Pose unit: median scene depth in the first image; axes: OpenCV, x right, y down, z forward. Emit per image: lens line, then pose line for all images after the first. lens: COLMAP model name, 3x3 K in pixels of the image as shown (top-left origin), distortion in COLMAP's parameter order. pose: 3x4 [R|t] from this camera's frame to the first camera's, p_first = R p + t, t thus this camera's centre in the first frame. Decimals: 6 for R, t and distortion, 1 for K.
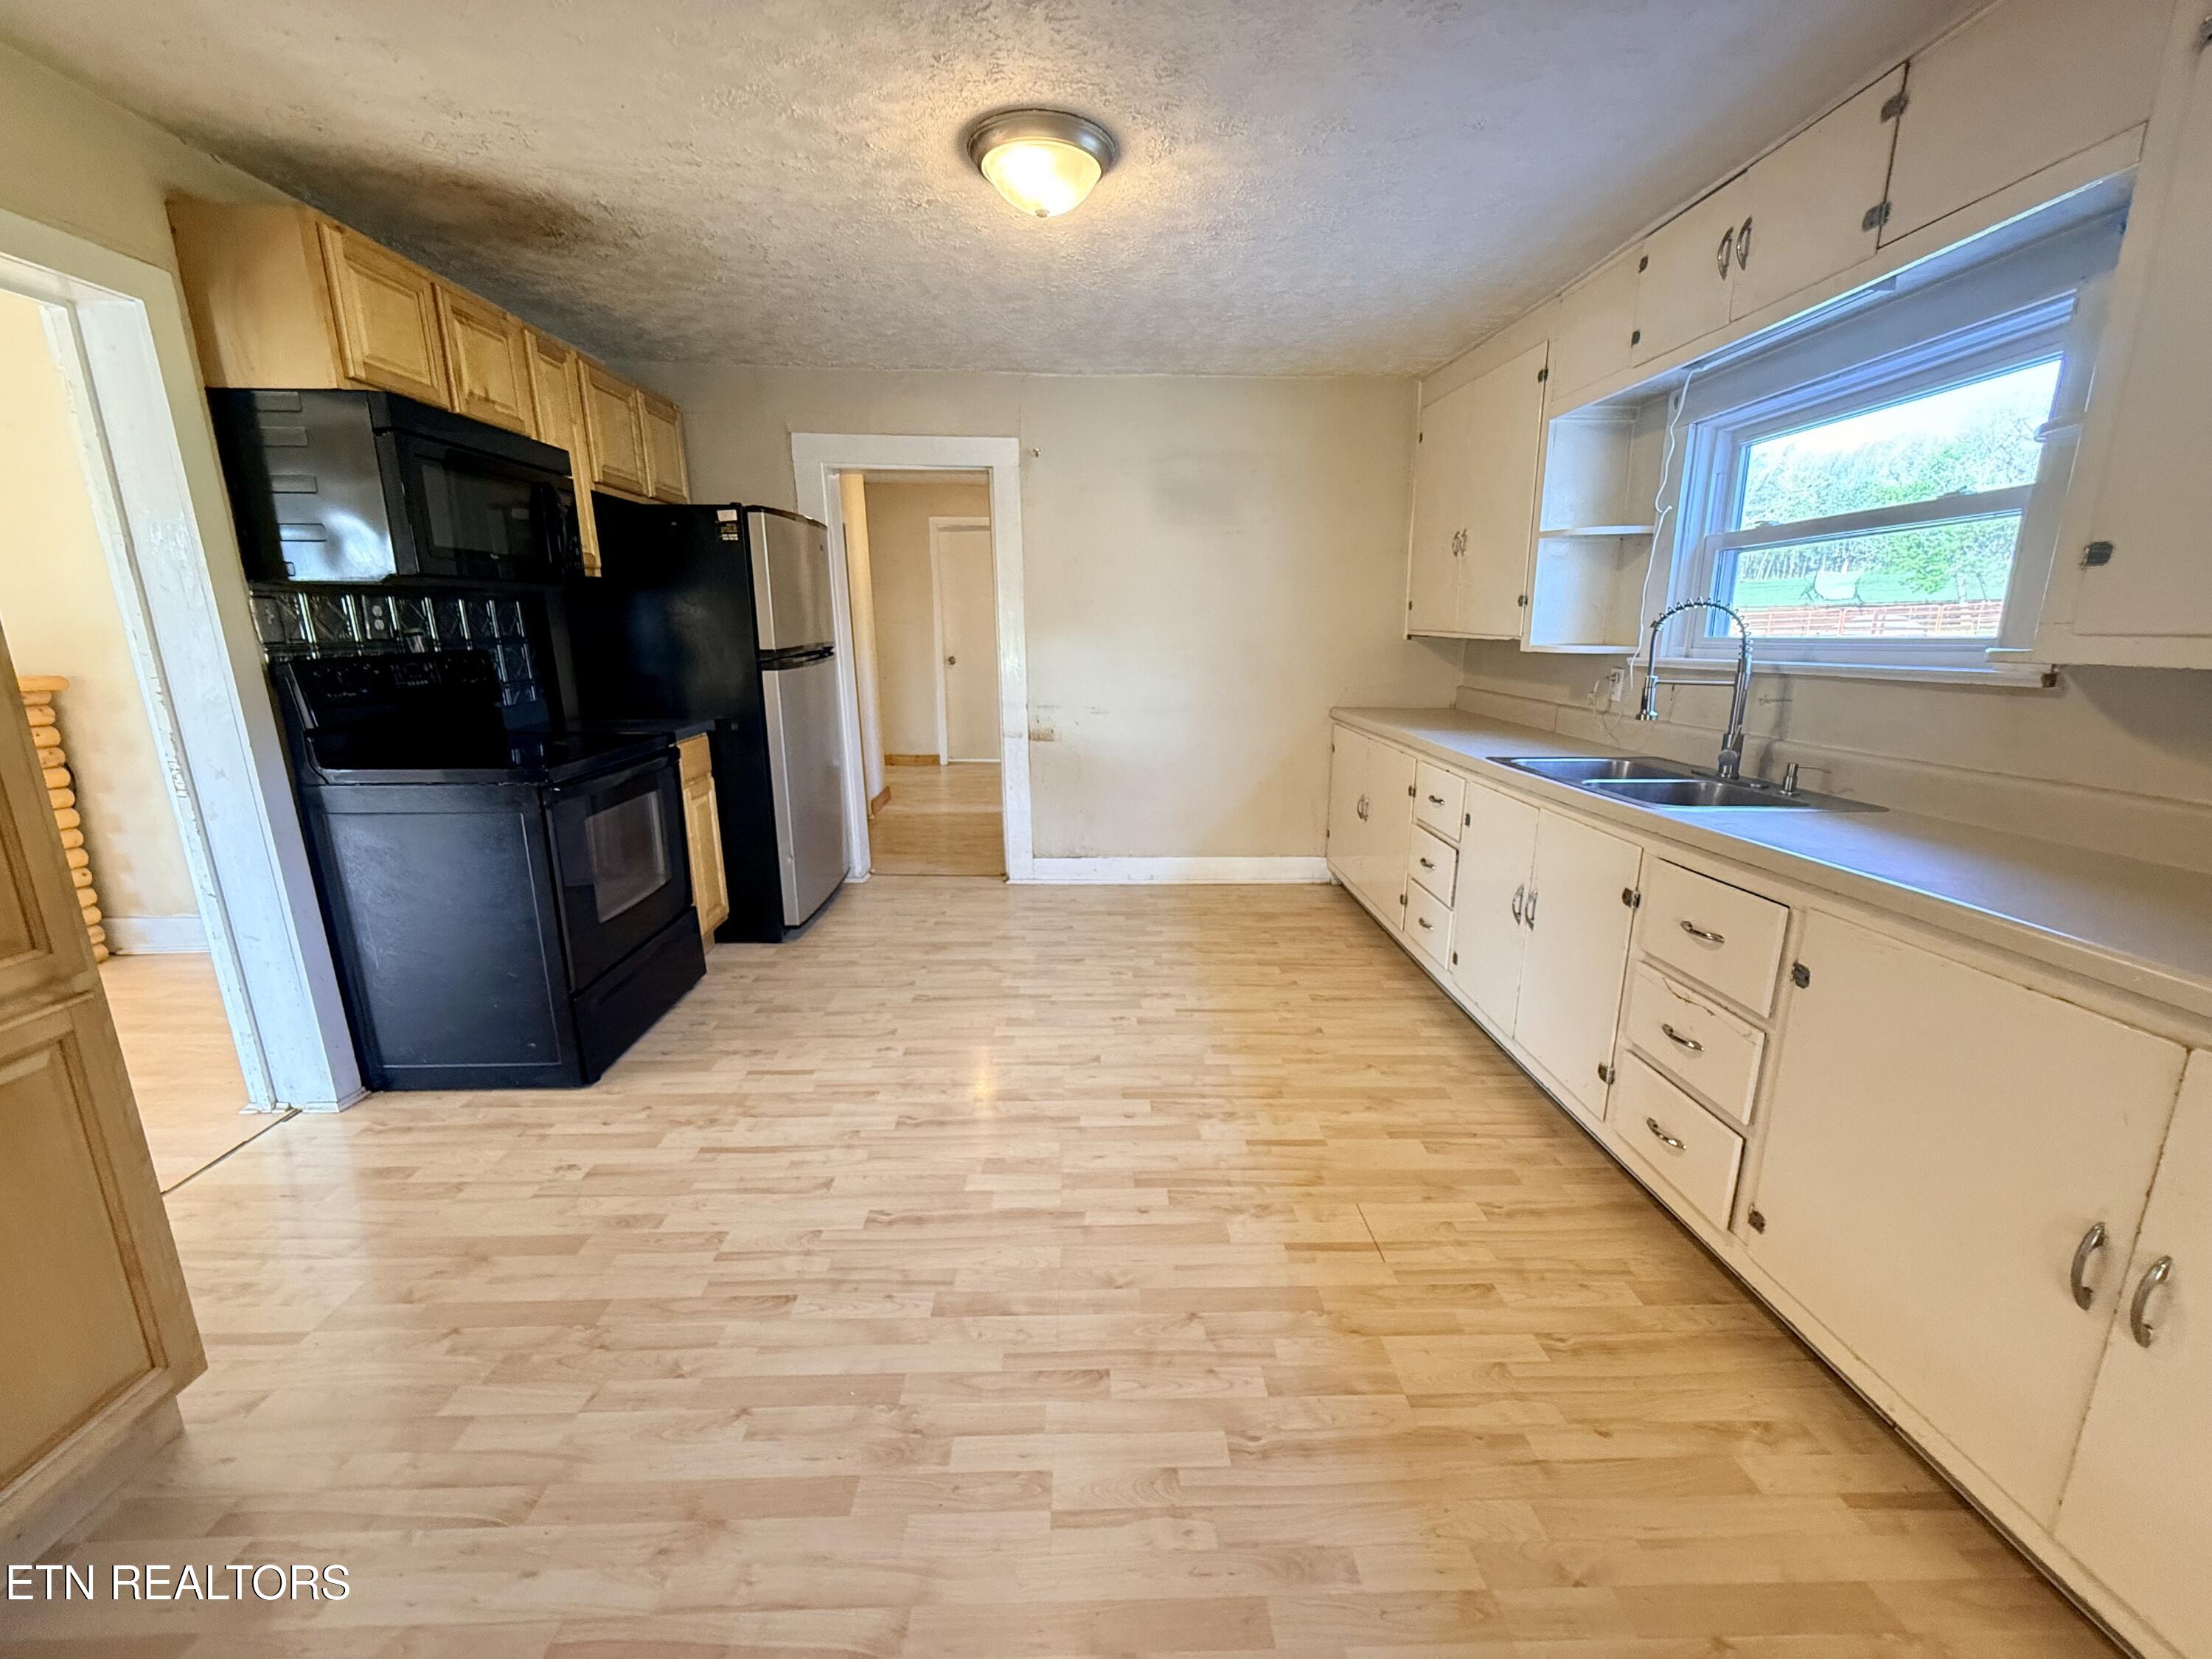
lens RADIAL K [[885.9, 0, 1106.0], [0, 885.9, 829.5], [0, 0, 1]] dist [-0.001659, -0.000250]
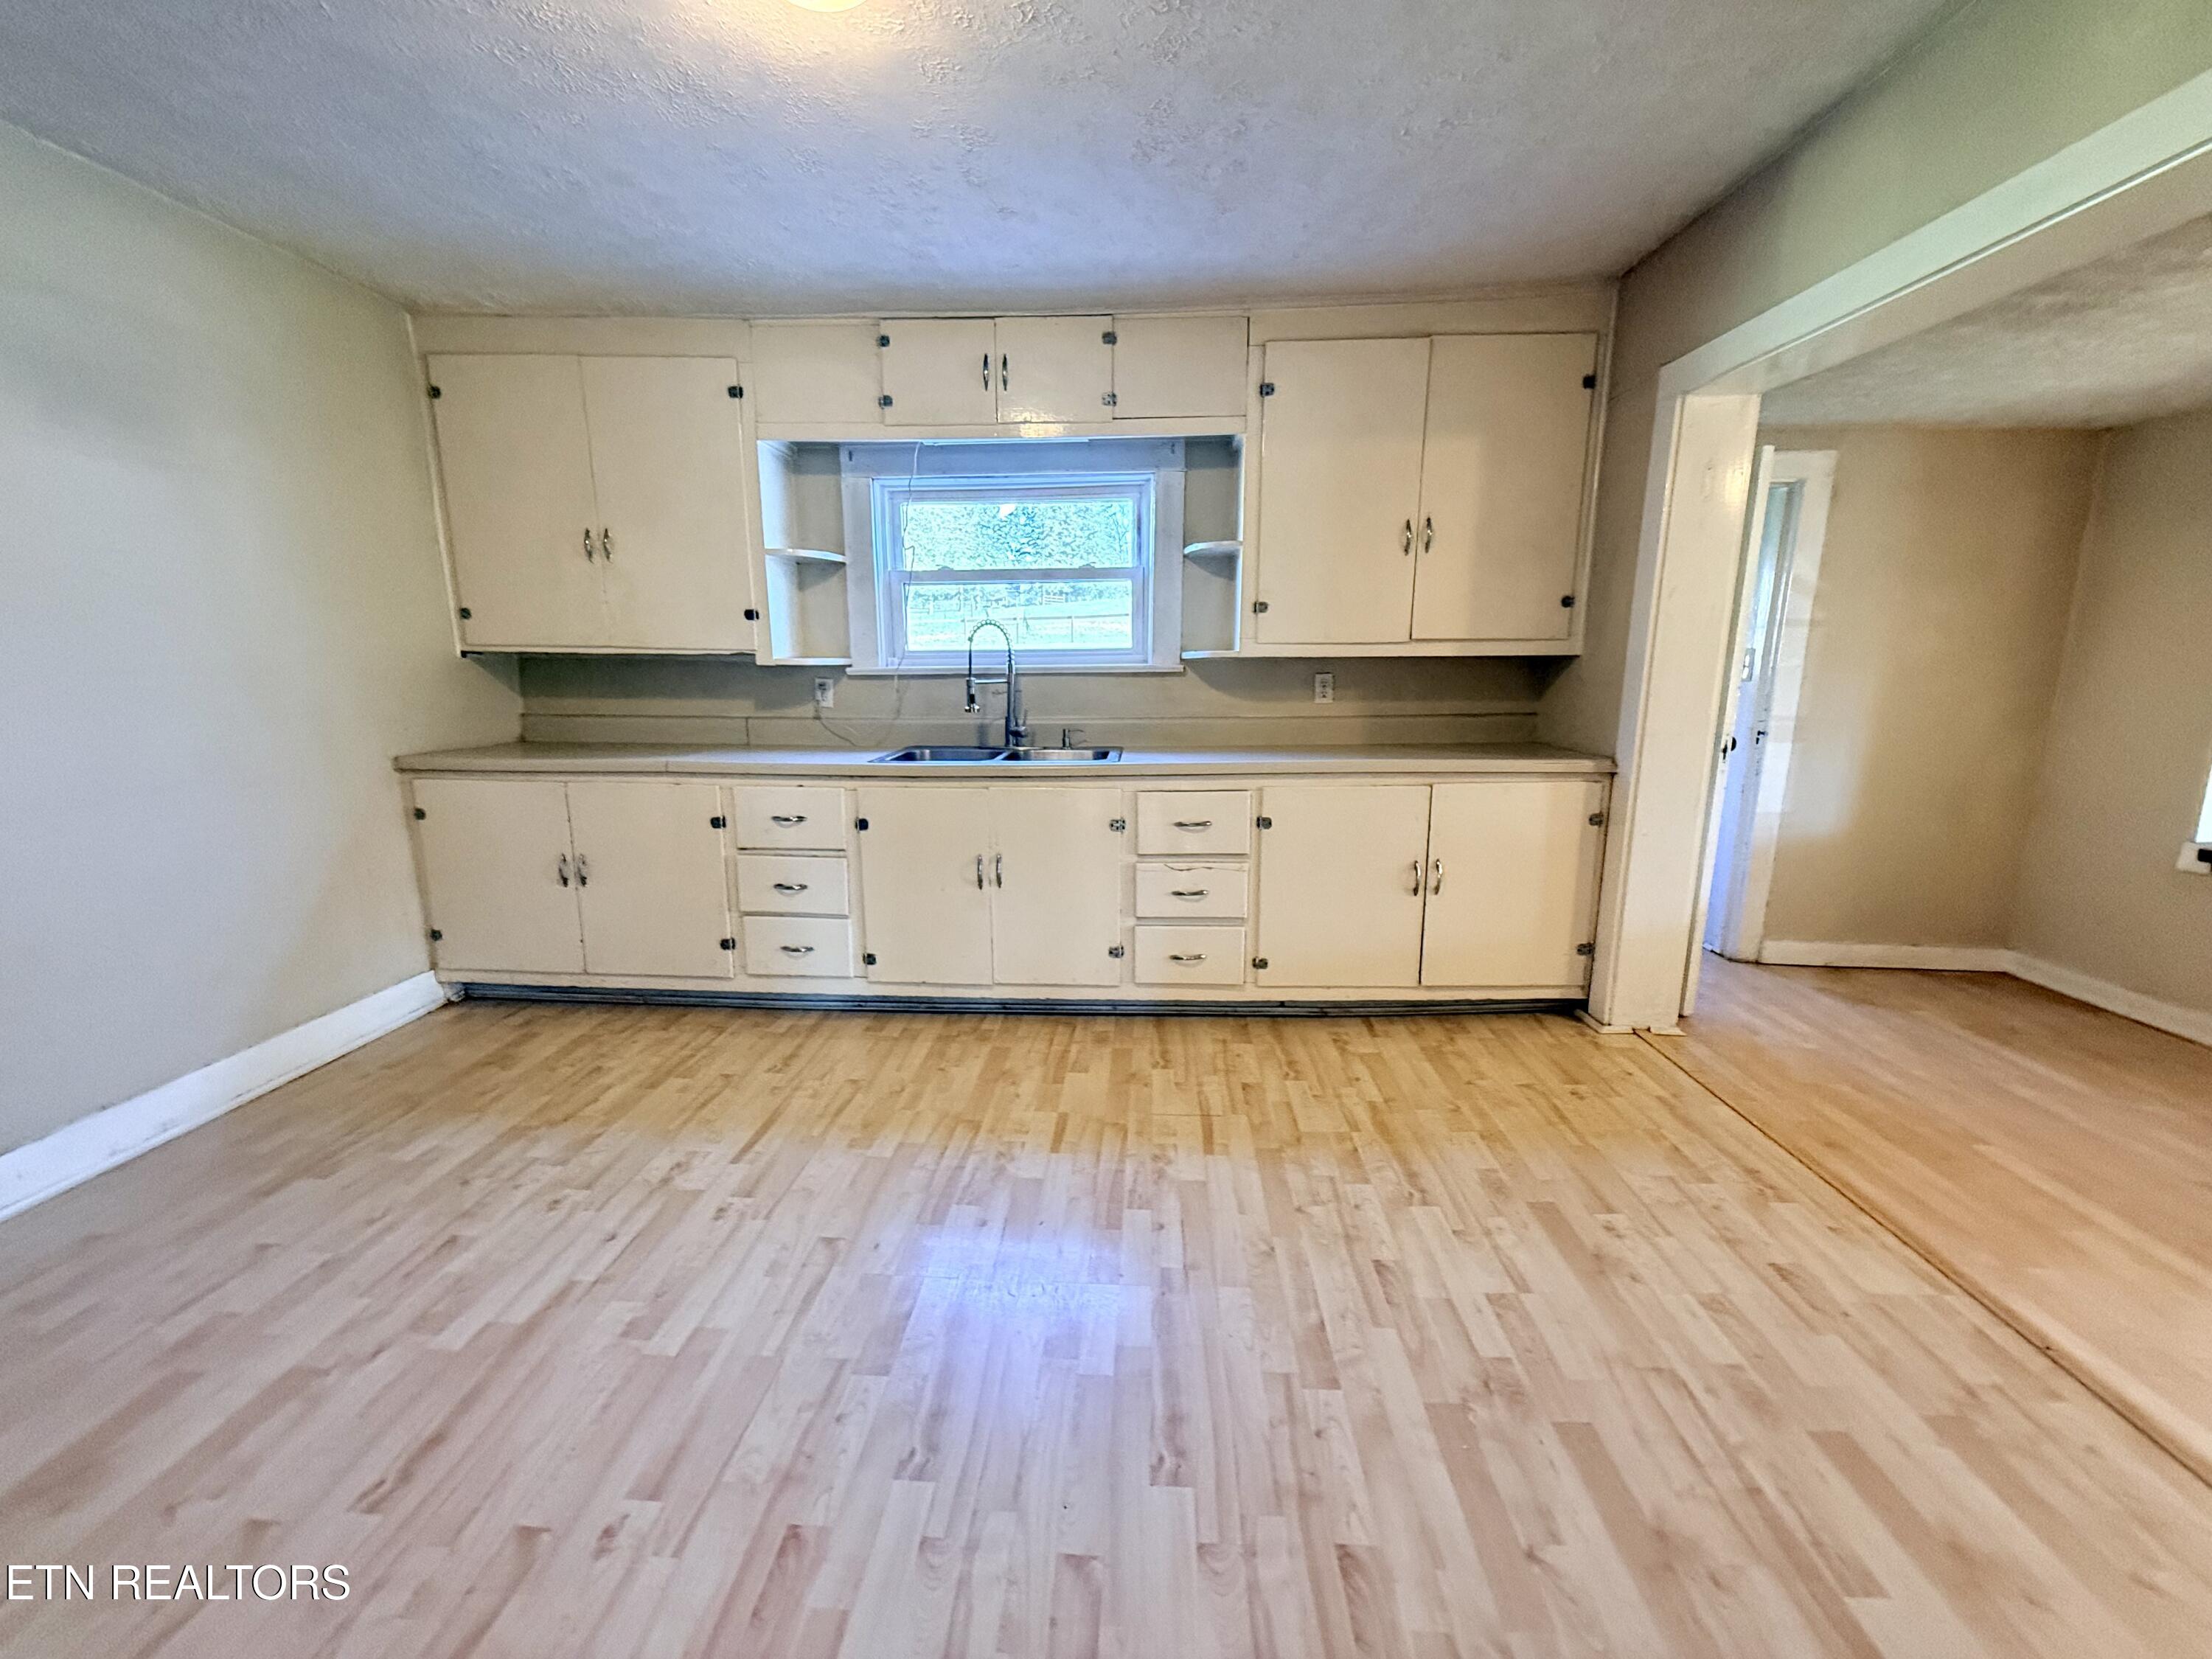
lens RADIAL K [[885.9, 0, 1106.0], [0, 885.9, 829.5], [0, 0, 1]] dist [-0.001659, -0.000250]
pose [[0.074795, -0.193801, 0.978185, -0.686486], [0.222918, 0.959359, 0.173026, -0.141370], [-0.971964, 0.205113, 0.114957, 0.706204]]
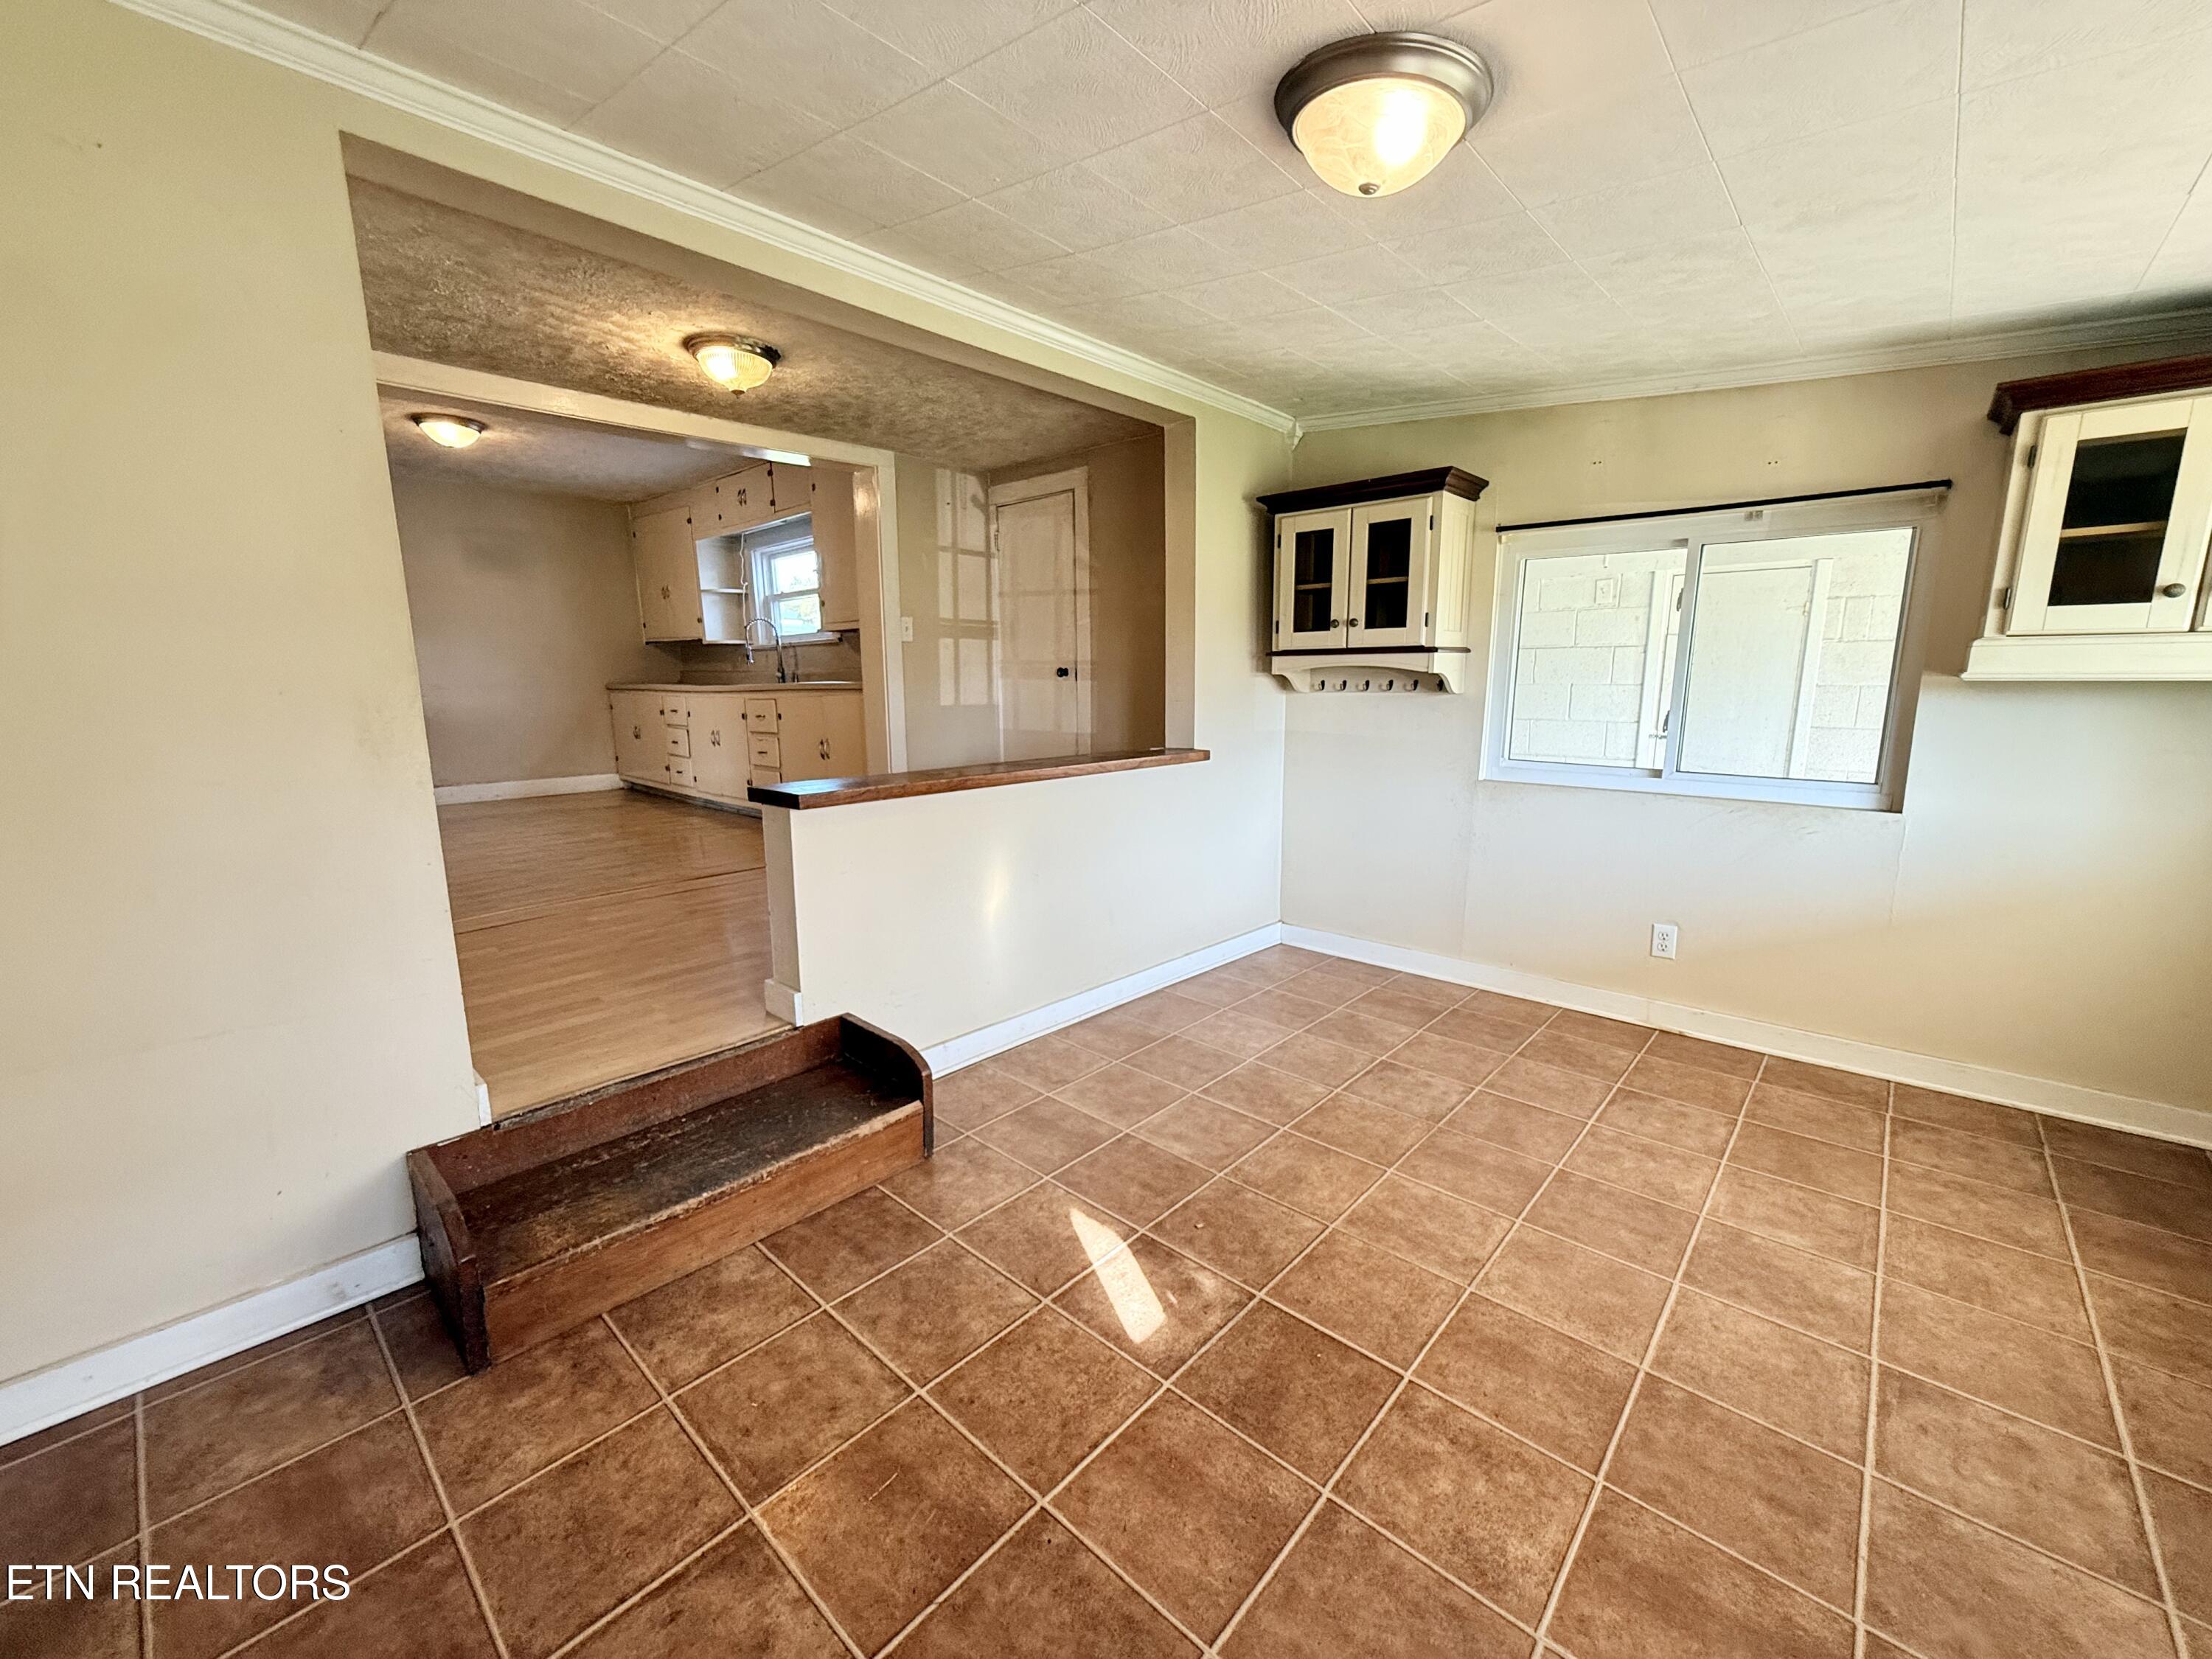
lens RADIAL K [[878.1, 0, 1106.0], [0, 878.1, 829.5], [0, 0, 1]] dist [-0.000546, -0.000073]
pose [[0.697457, -0.134131, 0.703962, -0.546084], [0.170813, 0.985130, 0.018470, 0.491703], [-0.695972, 0.107364, 0.709997, -1.522736]]
